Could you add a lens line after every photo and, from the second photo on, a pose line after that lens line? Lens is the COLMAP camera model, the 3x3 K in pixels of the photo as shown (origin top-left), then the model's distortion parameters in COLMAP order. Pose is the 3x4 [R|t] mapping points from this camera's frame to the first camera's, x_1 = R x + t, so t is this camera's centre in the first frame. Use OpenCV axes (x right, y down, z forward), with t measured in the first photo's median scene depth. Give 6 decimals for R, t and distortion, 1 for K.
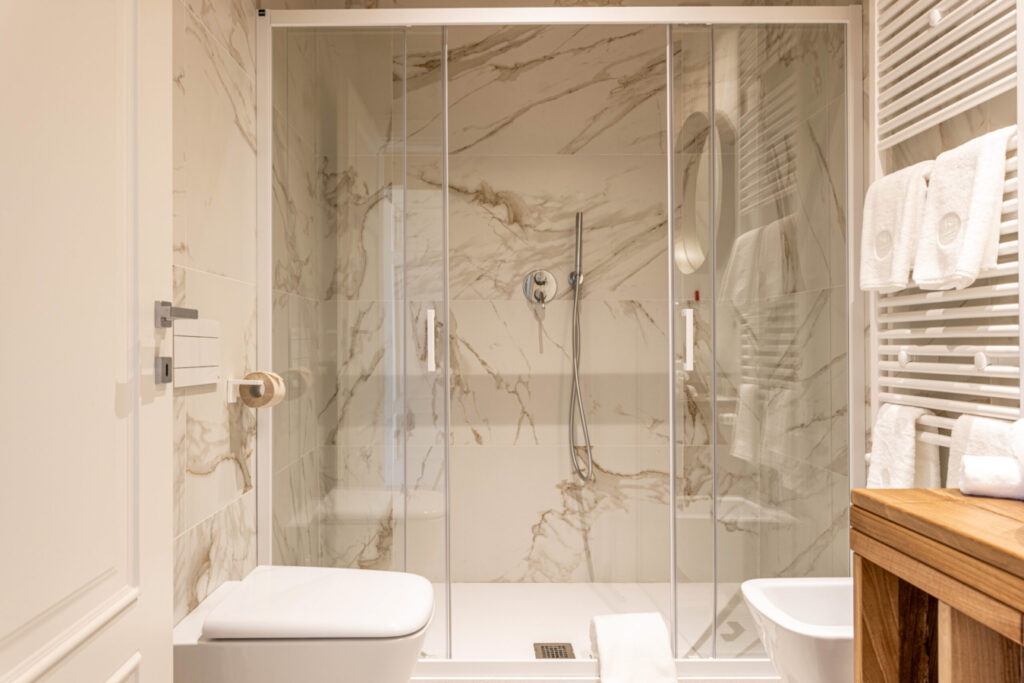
lens RADIAL K [[661.3, 0, 480.7], [0, 661.3, 341.8], [0, 0, 1]] dist [0.010210, -0.007825]
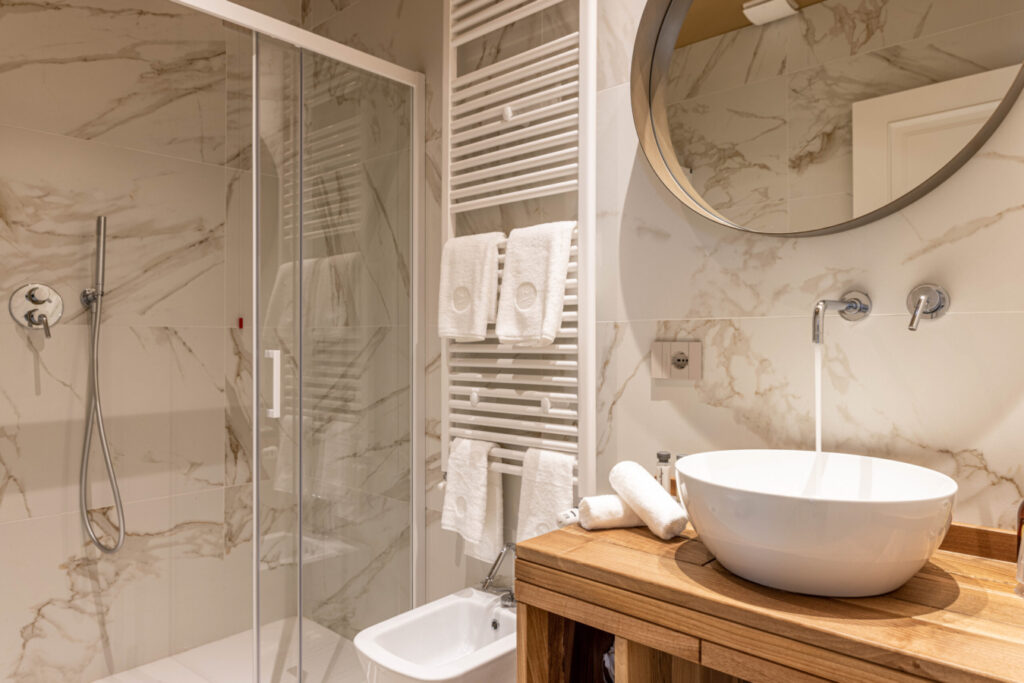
lens RADIAL K [[661.3, 0, 507.8], [0, 661.3, 345.9], [0, 0, 1]] dist [0.010210, -0.007825]
pose [[0.688117, -0.000407, 0.725599, -0.098299], [0.001155, 0.999999, -0.000535, -0.041889], [-0.725599, 0.001206, 0.688117, 0.107406]]
